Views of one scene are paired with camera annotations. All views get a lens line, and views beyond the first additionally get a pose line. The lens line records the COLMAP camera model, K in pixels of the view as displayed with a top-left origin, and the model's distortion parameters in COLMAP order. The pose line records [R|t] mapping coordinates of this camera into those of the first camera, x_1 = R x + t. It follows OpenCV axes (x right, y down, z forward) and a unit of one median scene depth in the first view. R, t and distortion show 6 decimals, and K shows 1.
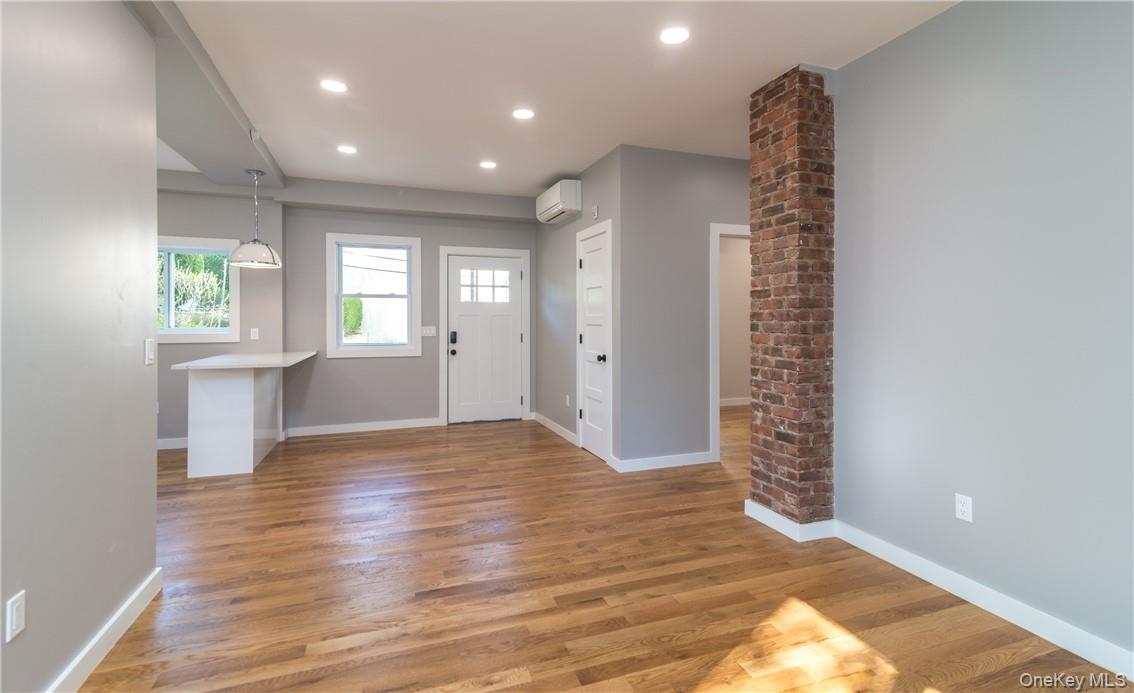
lens RADIAL K [[523.5, 0, 570.9], [0, 523.5, 317.7], [0, 0, 1]] dist [0.011392, -0.000430]
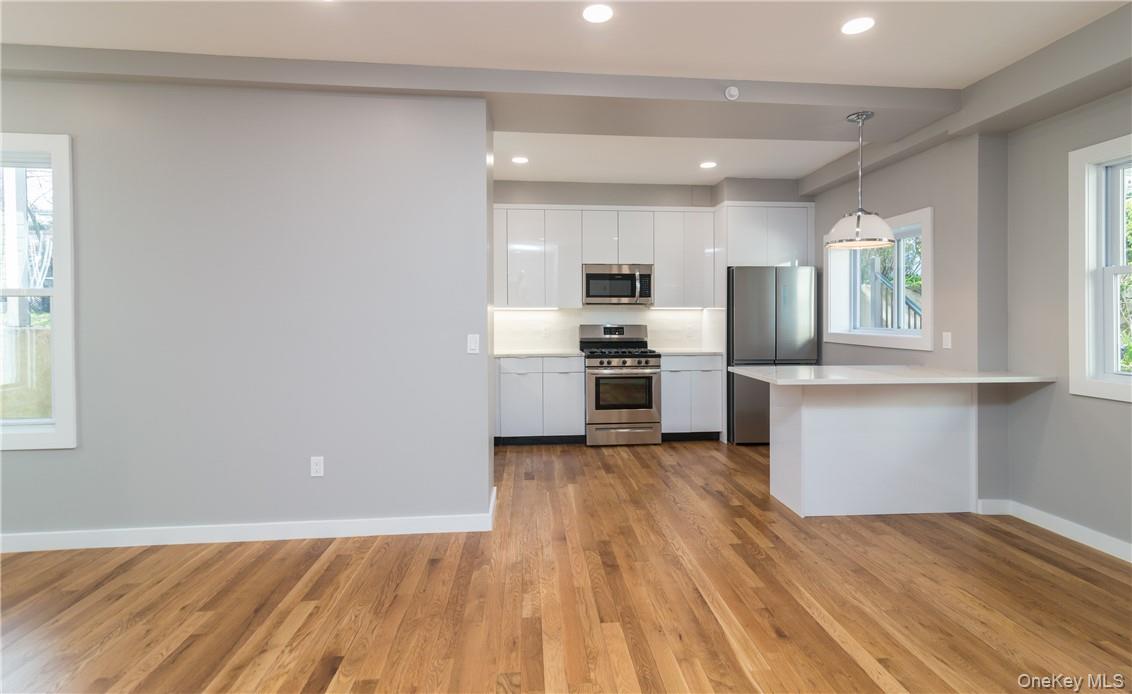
lens RADIAL K [[522.5, 0, 569.9], [0, 522.5, 318.2], [0, 0, 1]] dist [0.011392, -0.000430]
pose [[-0.255311, 0.003145, -0.966854, 0.308462], [0.004069, 0.999989, 0.002179, -0.001787], [0.966851, -0.003378, -0.255321, 1.187244]]
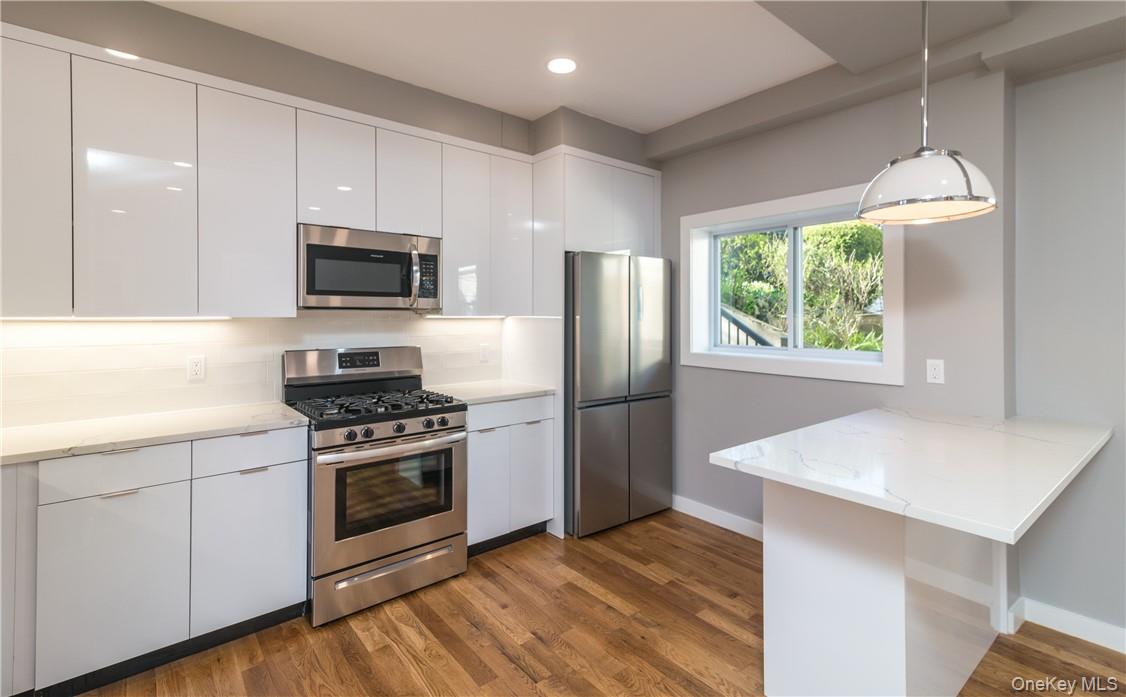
lens RADIAL K [[509.8, 0, 565.9], [0, 509.8, 313.7], [0, 0, 1]] dist [0.010470, -0.000320]
pose [[0.341626, -0.005441, -0.939820, -0.484012], [0.002130, 0.999985, -0.005015, -0.031770], [0.939833, -0.000289, 0.341633, 0.907314]]
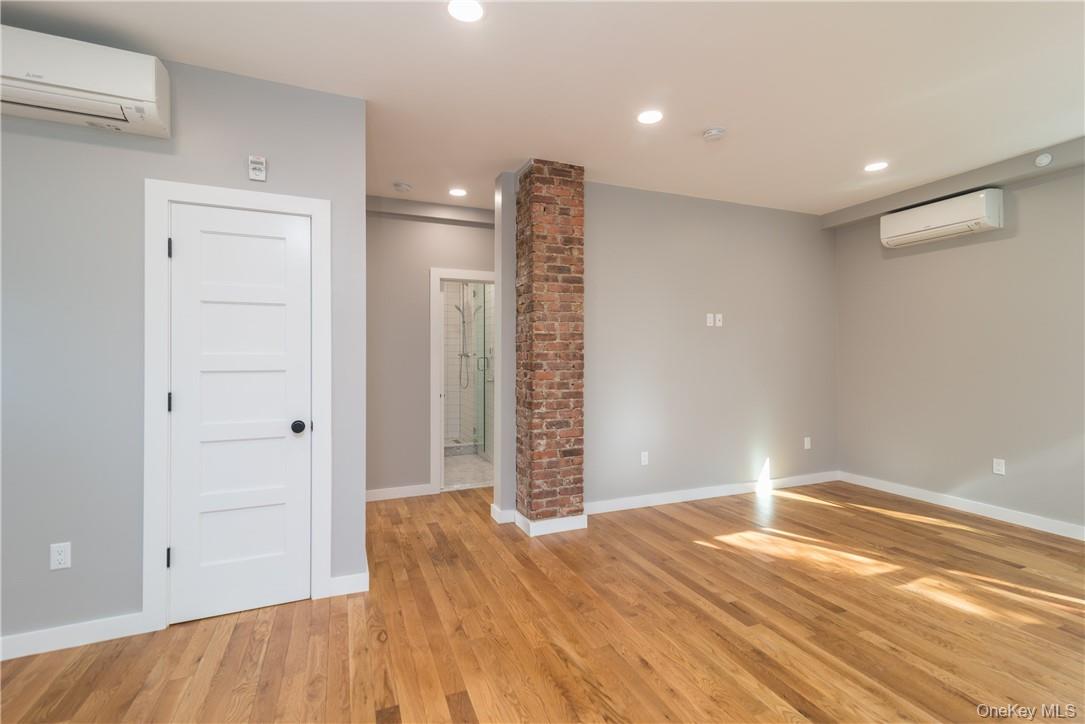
lens RADIAL K [[491.6, 0, 548.7], [0, 491.6, 352.4], [0, 0, 1]] dist [0.014416, -0.000379]
pose [[-0.056524, 0.009297, 0.998358, -0.748204], [0.002767, 0.999954, -0.009155, -0.001685], [-0.998397, 0.002245, -0.056548, 1.090112]]
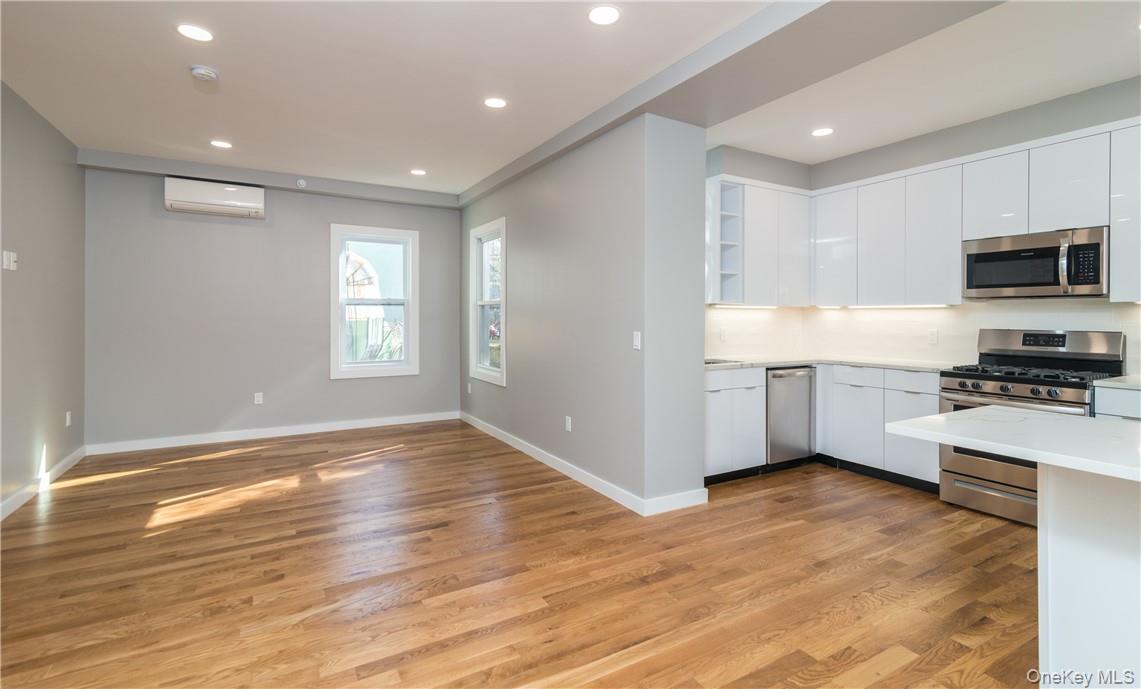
lens RADIAL K [[521.4, 0, 577.7], [0, 521.4, 314.8], [0, 0, 1]] dist [0.009333, -0.000462]
pose [[-0.981391, -0.005092, -0.191950, -0.274241], [-0.004484, 0.999983, -0.003601, 0.000434], [0.191965, -0.002674, -0.981398, 1.793337]]
